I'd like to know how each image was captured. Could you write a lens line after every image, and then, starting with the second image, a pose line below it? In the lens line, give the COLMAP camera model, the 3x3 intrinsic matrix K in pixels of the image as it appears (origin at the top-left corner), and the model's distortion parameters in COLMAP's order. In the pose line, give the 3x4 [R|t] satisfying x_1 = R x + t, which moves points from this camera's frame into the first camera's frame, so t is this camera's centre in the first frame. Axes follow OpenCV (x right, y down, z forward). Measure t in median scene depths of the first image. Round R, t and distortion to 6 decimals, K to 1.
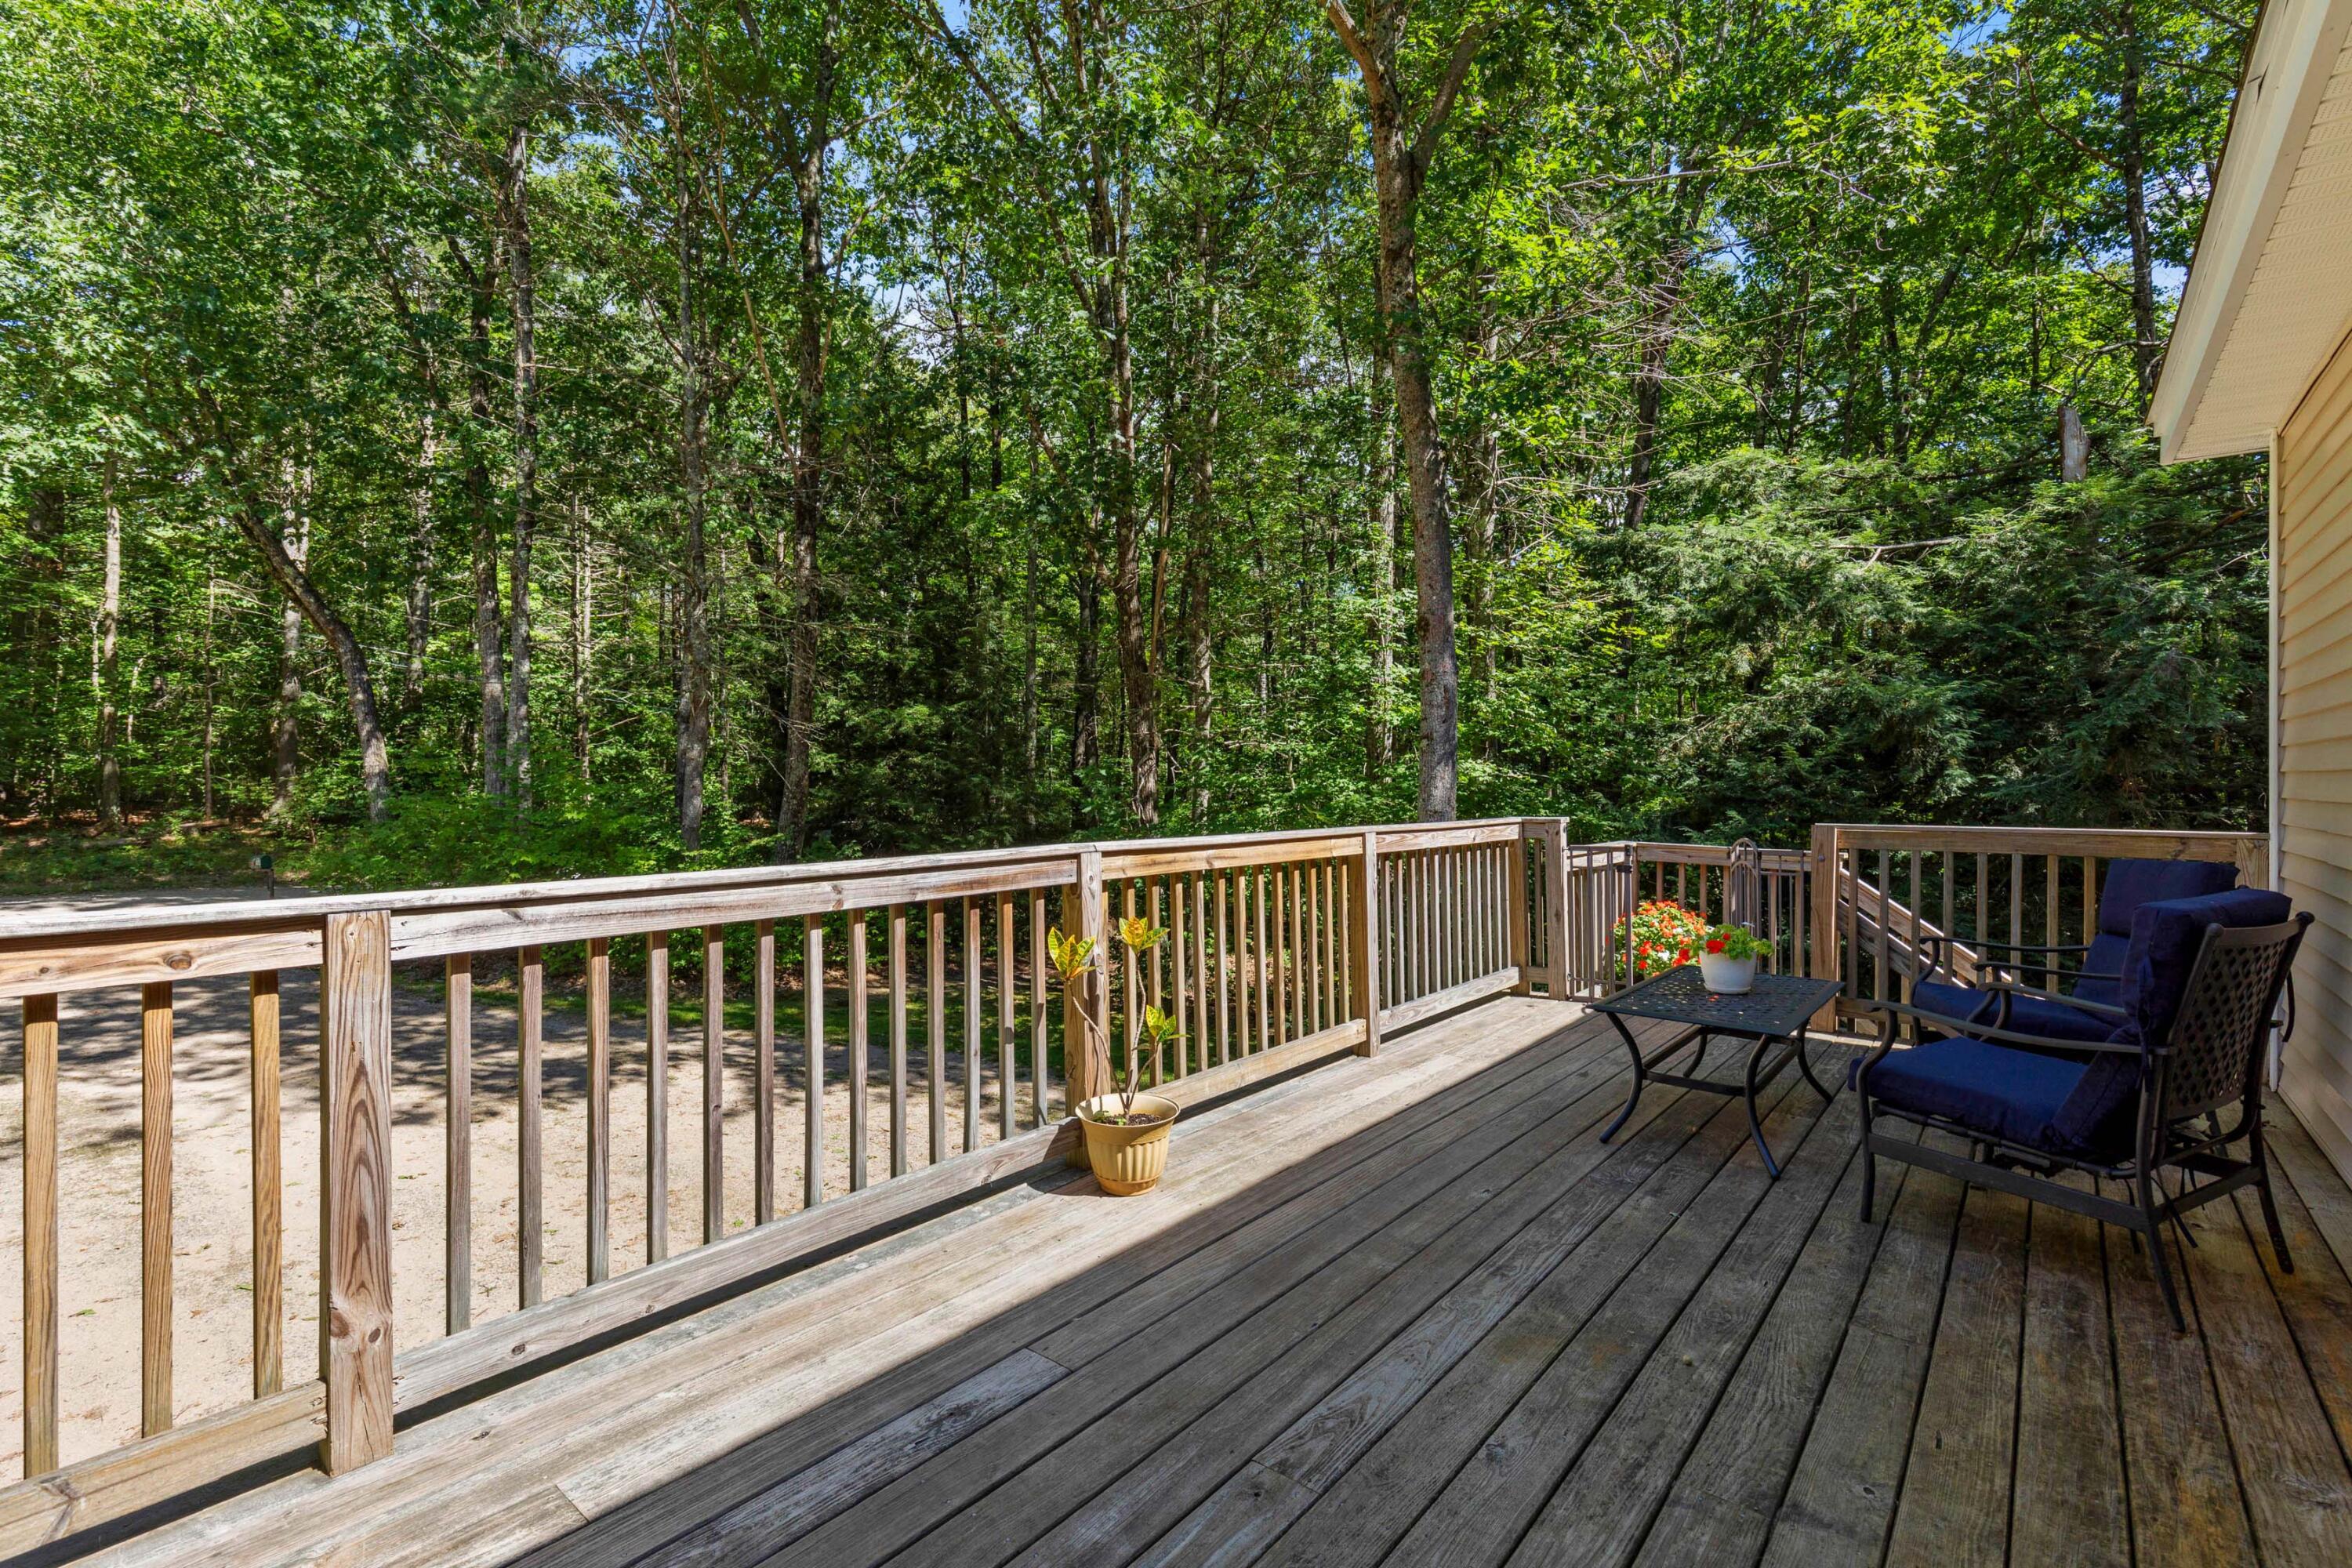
lens RADIAL K [[1067.3, 0, 1163.3], [0, 1067.3, 779.5], [0, 0, 1]] dist [0.003634, 0.000621]
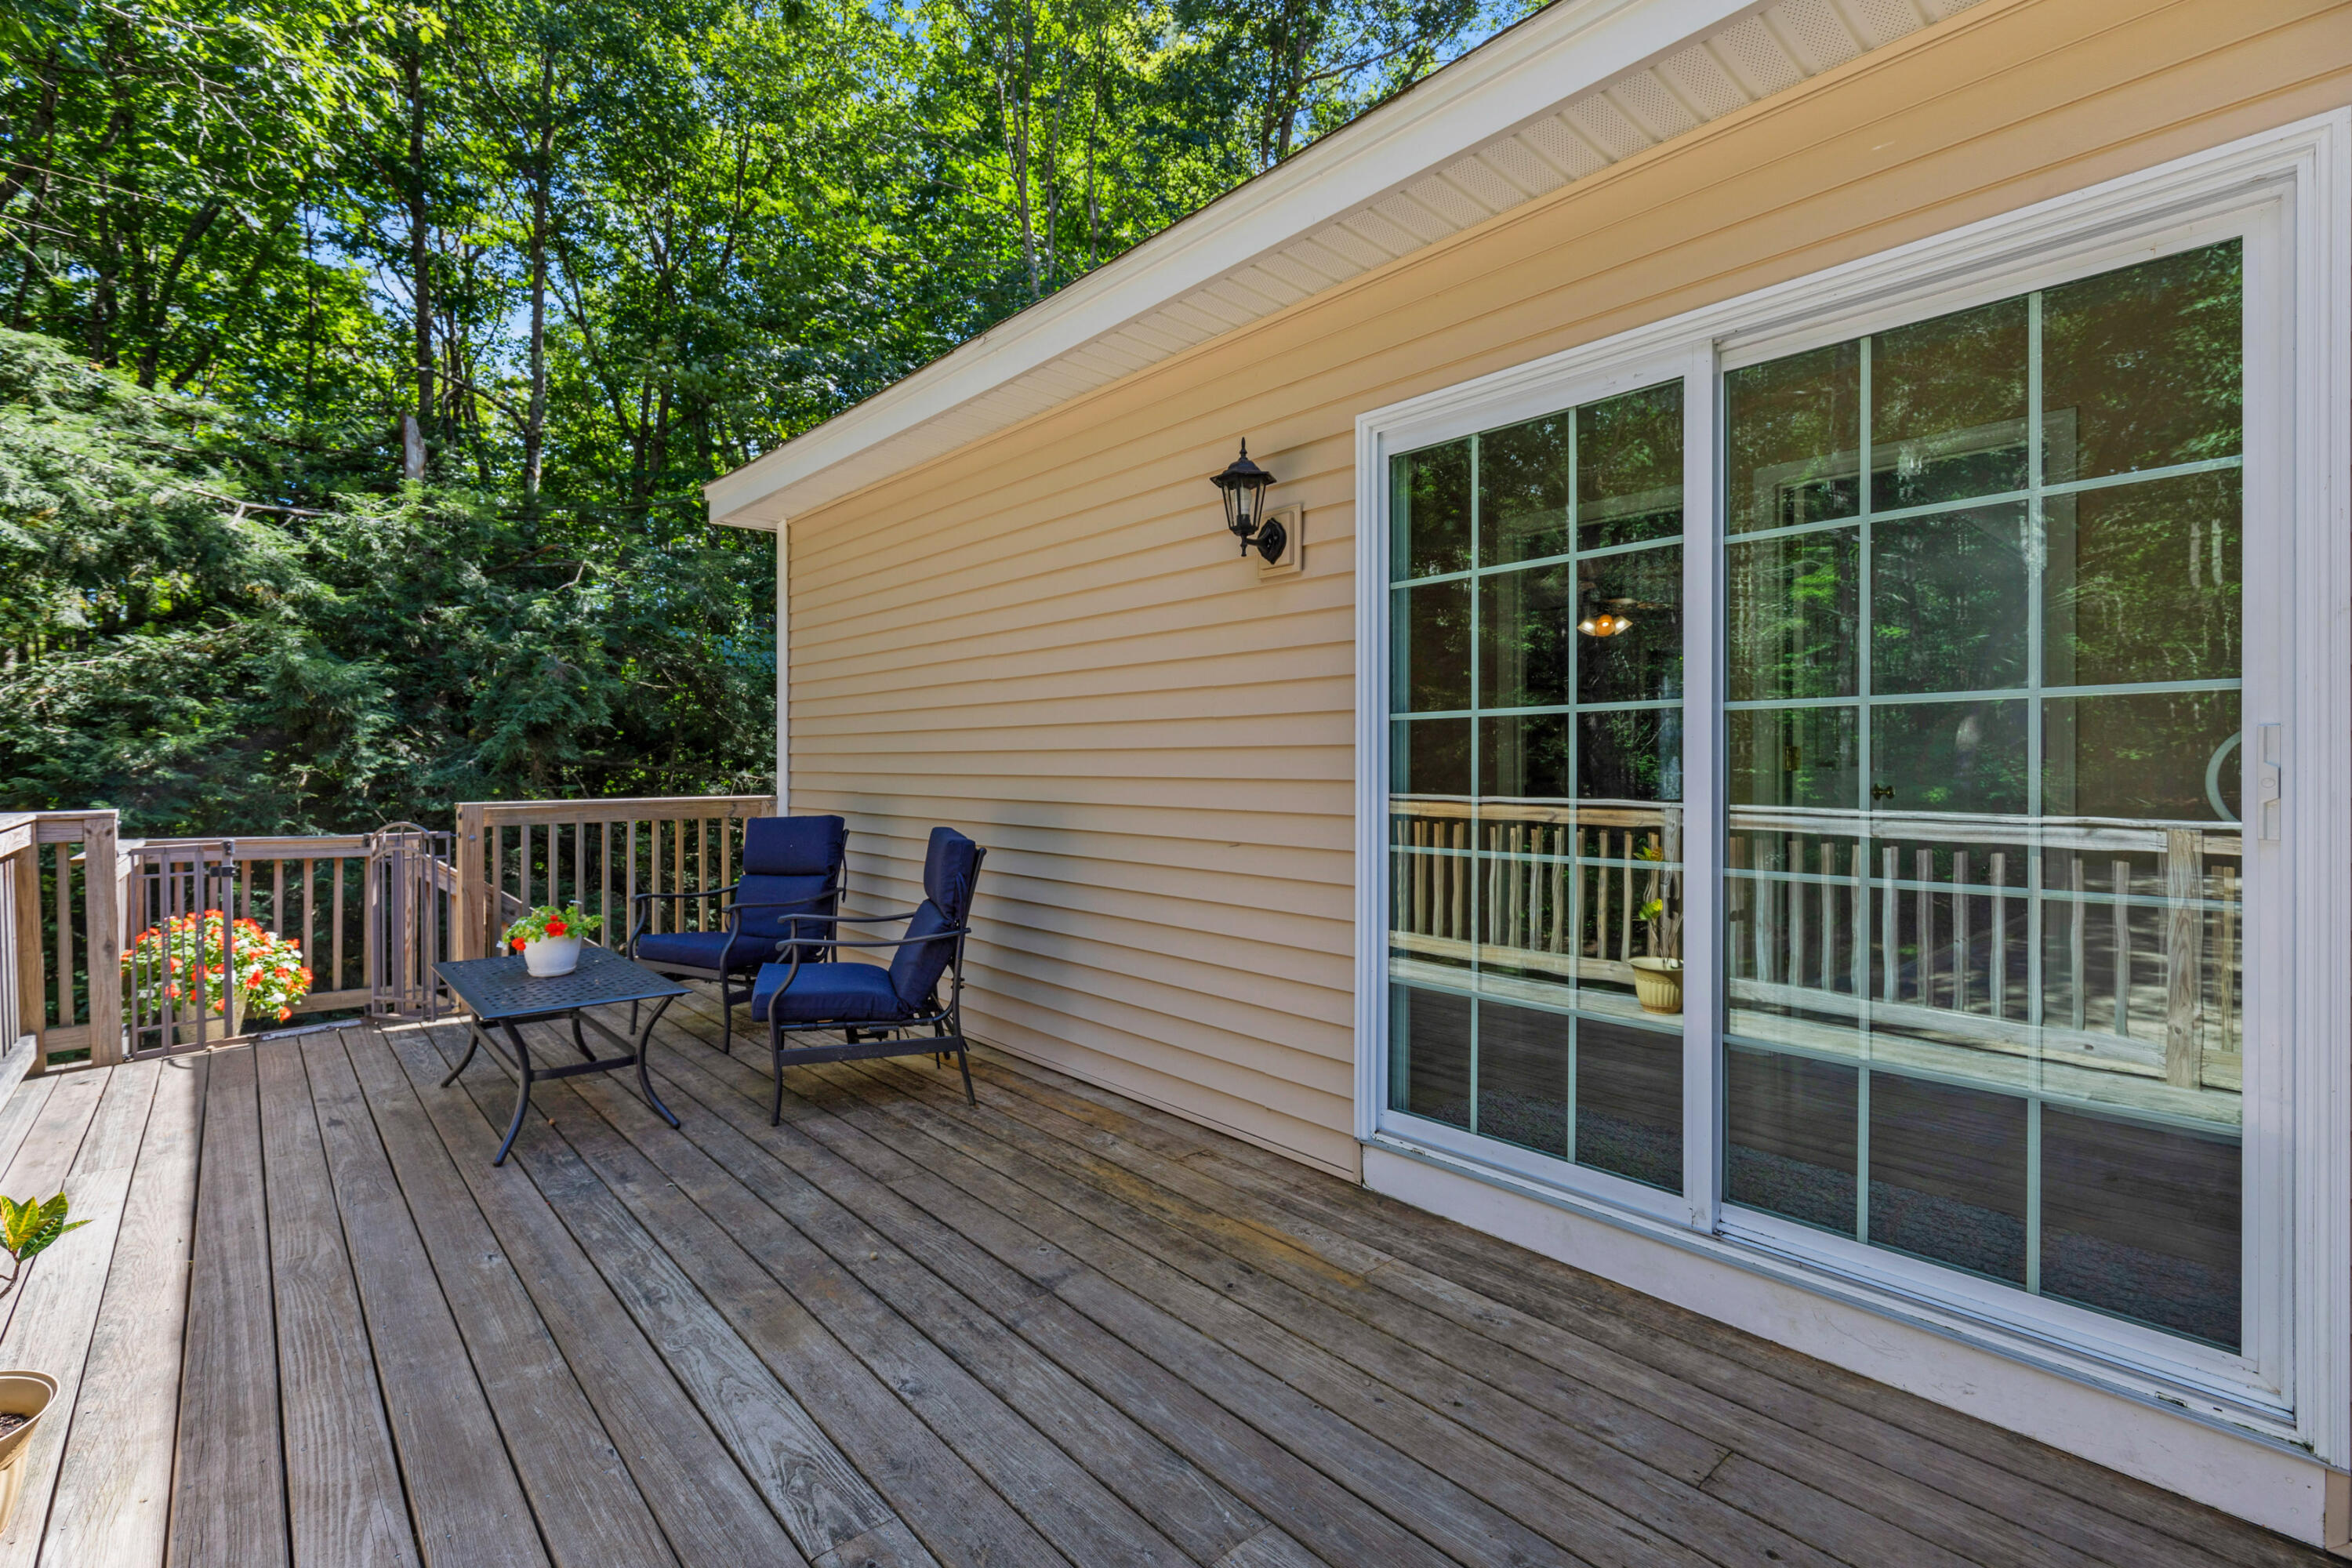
lens RADIAL K [[1067.3, 0, 1164.6], [0, 1067.3, 767.6], [0, 0, 1]] dist [0.003634, 0.000621]
pose [[0.154174, -0.007454, 0.988016, -0.471026], [0.001915, 0.999972, 0.007245, 0.005442], [-0.988042, 0.000775, 0.154183, 0.400933]]
